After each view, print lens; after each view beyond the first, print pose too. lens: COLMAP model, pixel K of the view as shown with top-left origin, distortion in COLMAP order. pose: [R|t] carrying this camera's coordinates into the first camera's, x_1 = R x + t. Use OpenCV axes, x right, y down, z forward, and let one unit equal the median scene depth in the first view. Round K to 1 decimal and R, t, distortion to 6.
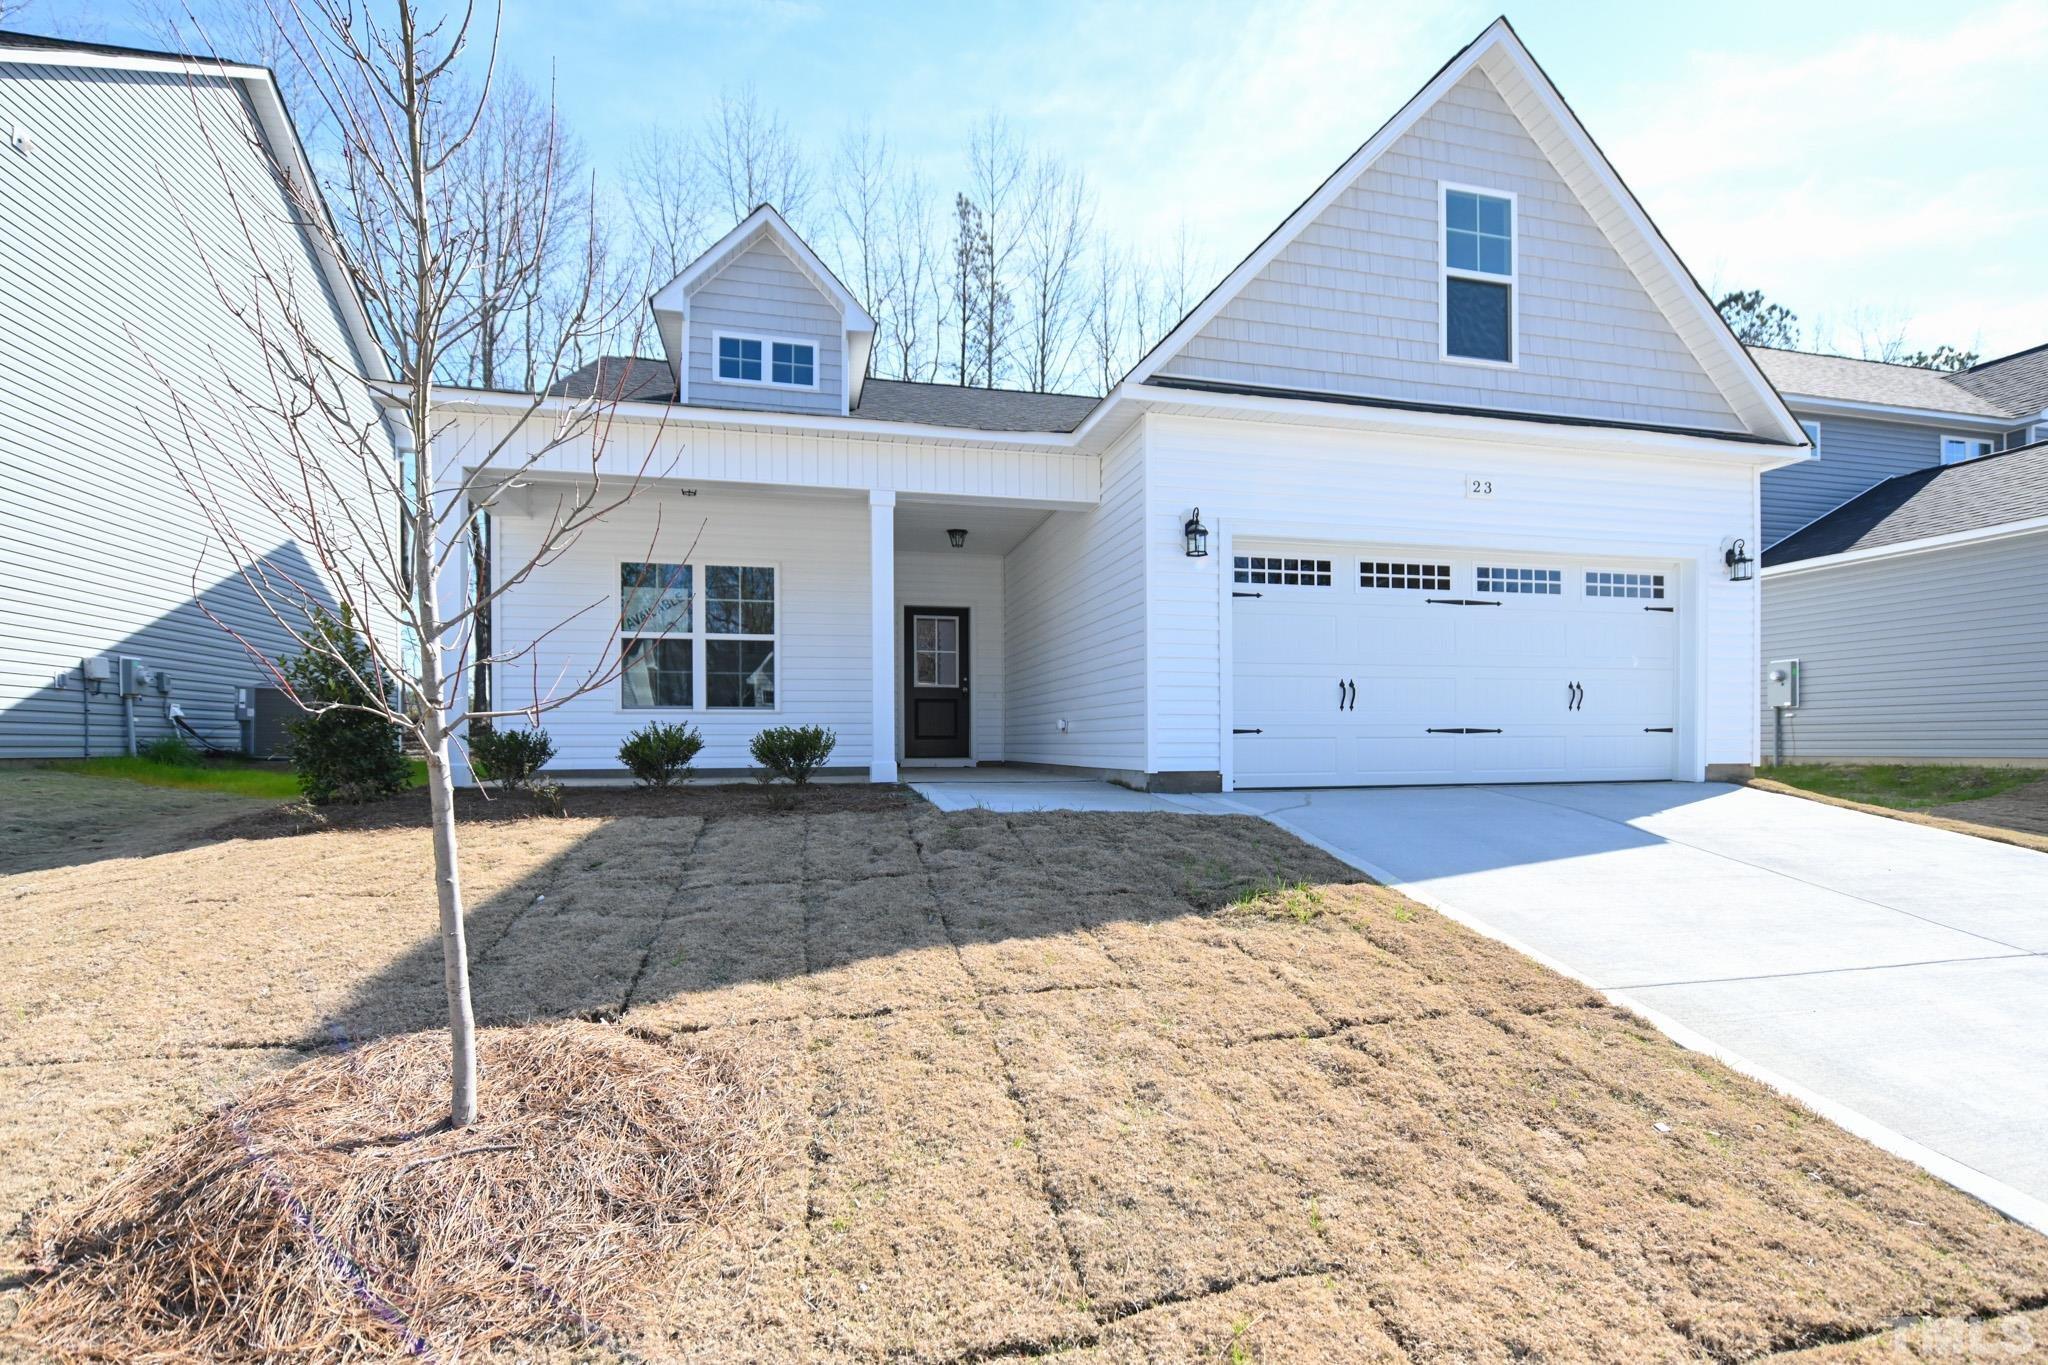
lens RADIAL K [[879.5, 0, 1023.4], [0, 879.5, 686.2], [0, 0, 1]] dist [-0.008038, 0.000202]
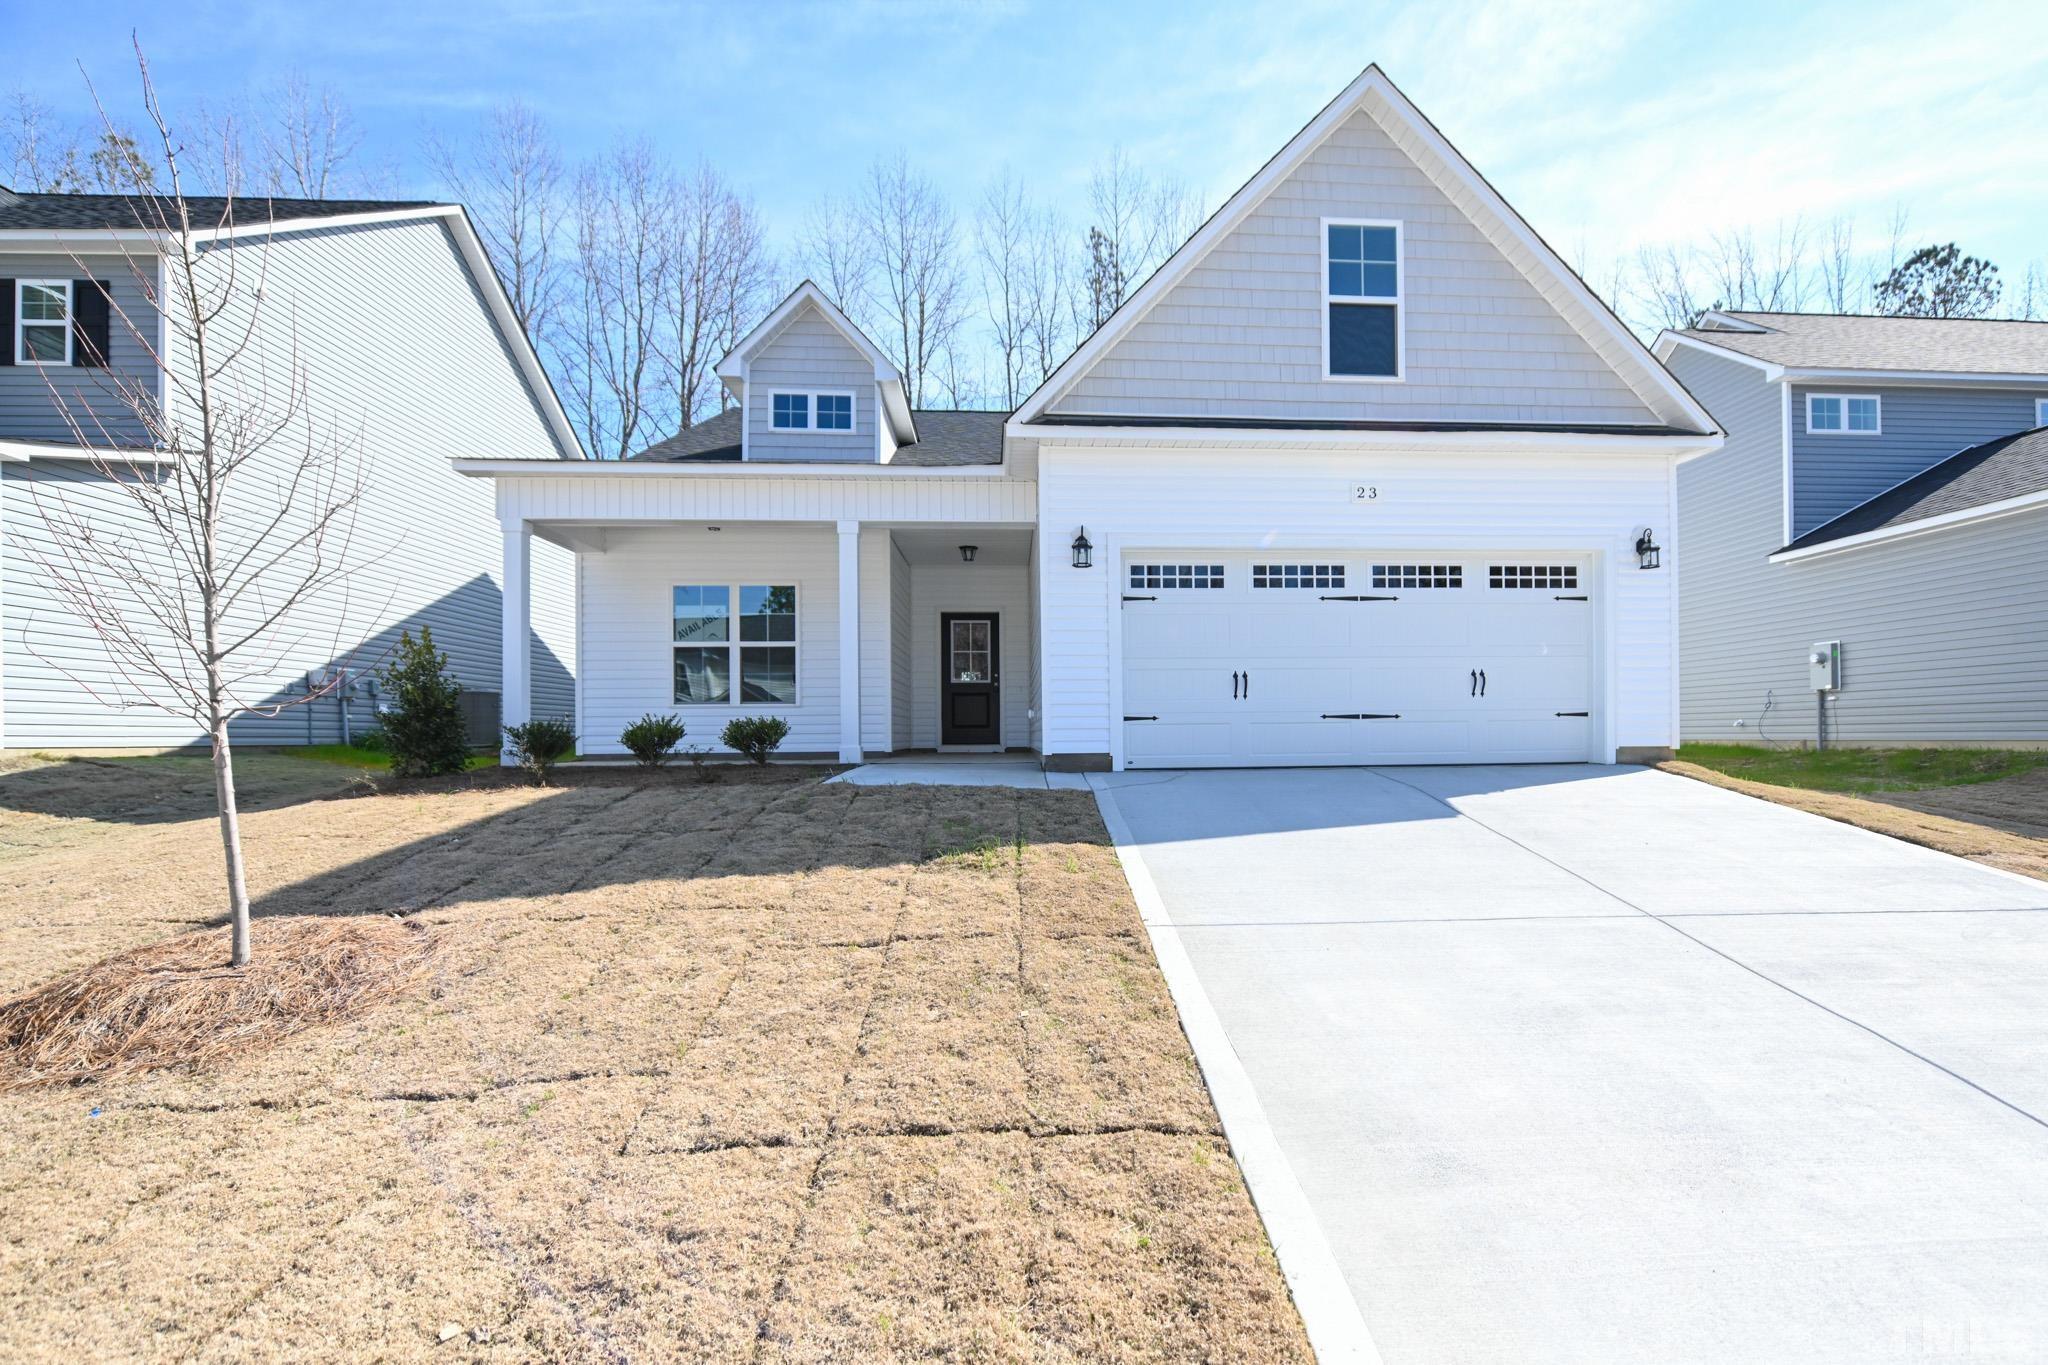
lens RADIAL K [[811.2, 0, 1024.3], [0, 811.2, 670.3], [0, 0, 1]] dist [-0.007440, -0.000393]
pose [[0.987416, -0.017128, -0.157215, 0.246783], [0.015154, 0.999791, -0.013745, 0.001073], [0.157417, 0.011189, 0.987469, -0.056173]]
